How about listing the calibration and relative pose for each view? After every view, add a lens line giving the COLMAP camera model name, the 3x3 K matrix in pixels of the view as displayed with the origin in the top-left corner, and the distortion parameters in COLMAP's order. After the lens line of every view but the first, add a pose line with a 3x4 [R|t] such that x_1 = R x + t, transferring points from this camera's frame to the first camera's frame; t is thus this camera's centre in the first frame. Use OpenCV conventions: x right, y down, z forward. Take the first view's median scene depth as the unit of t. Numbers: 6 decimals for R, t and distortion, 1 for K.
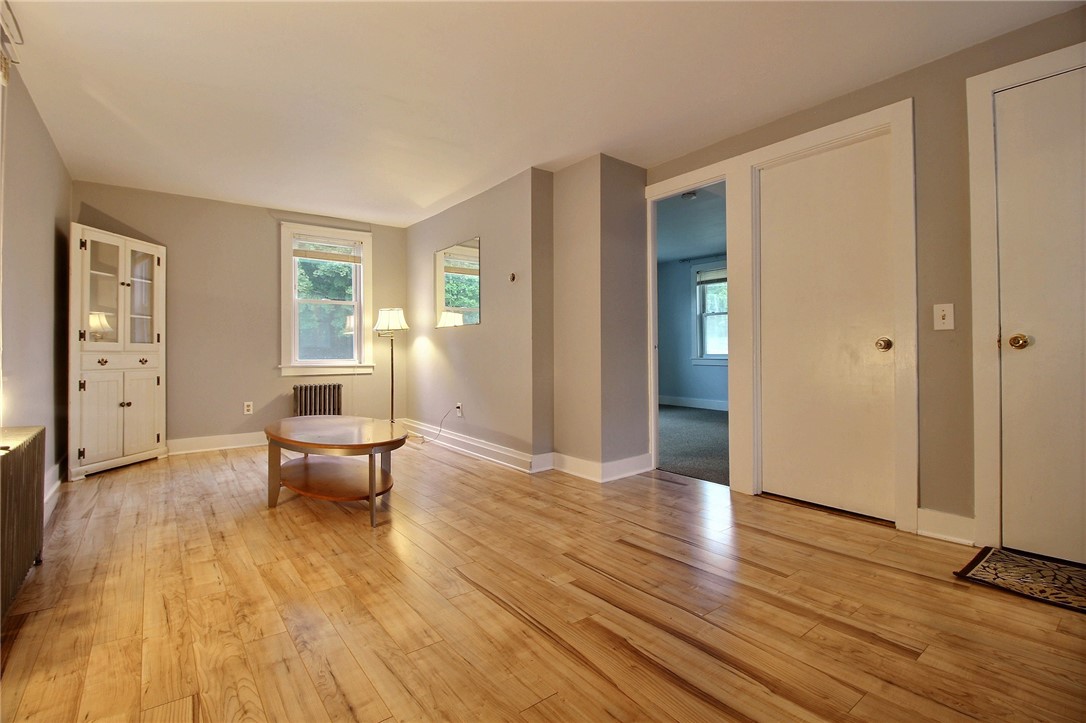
lens RADIAL K [[503.1, 0, 548.1], [0, 503.1, 346.6], [0, 0, 1]] dist [0.001793, -0.014715]
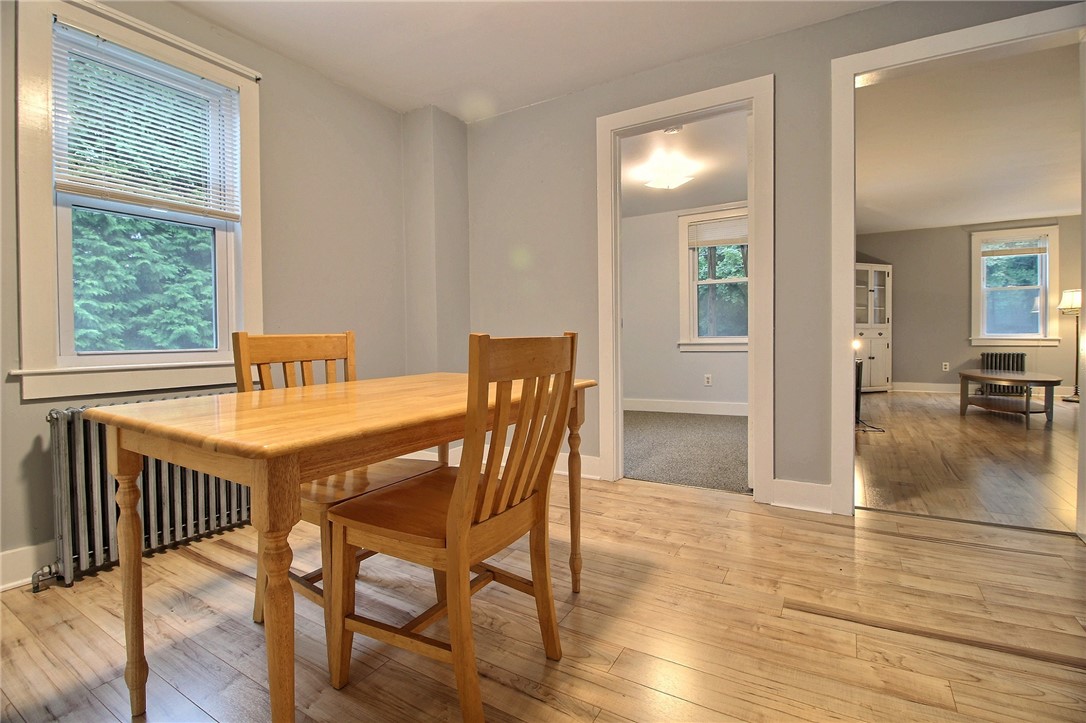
lens RADIAL K [[503.1, 0, 548.1], [0, 503.1, 346.6], [0, 0, 1]] dist [0.001793, -0.014715]
pose [[0.364913, 0.023790, -0.930737, 0.393505], [0.018608, 0.999287, 0.032837, -0.006042], [0.930856, -0.029302, 0.364211, -0.709830]]
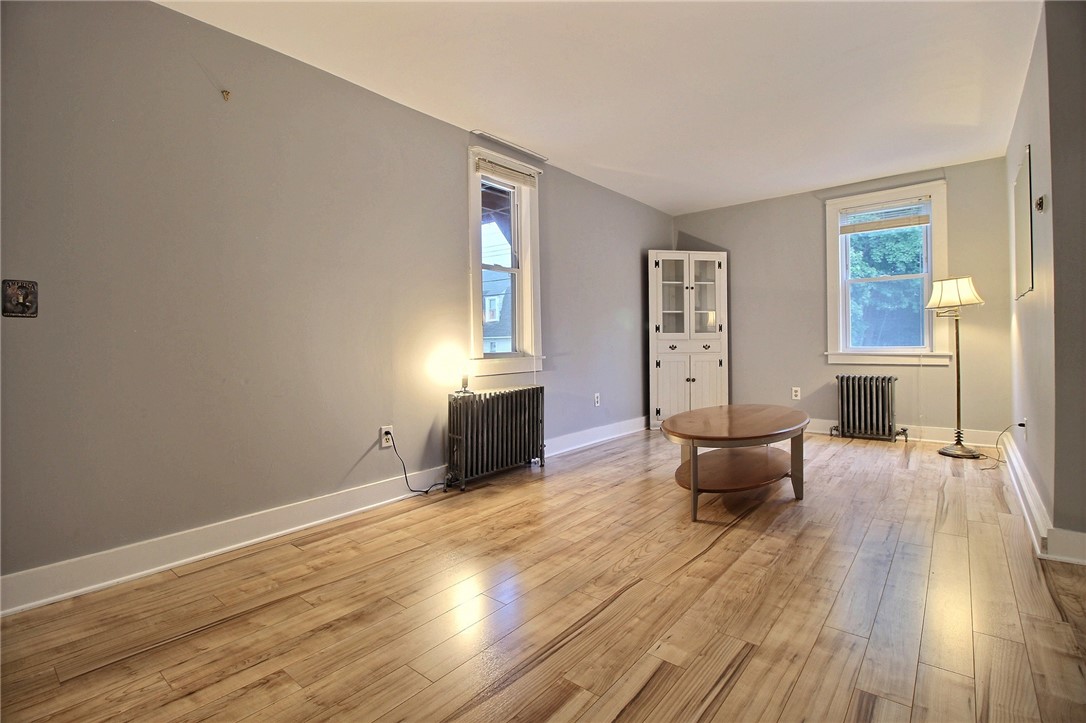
lens RADIAL K [[503.1, 0, 548.1], [0, 503.1, 346.6], [0, 0, 1]] dist [0.001793, -0.014715]
pose [[0.216419, 0.008127, -0.976267, 0.344425], [0.022797, 0.999651, 0.013375, 0.002016], [0.976034, -0.025150, 0.216158, 0.337420]]
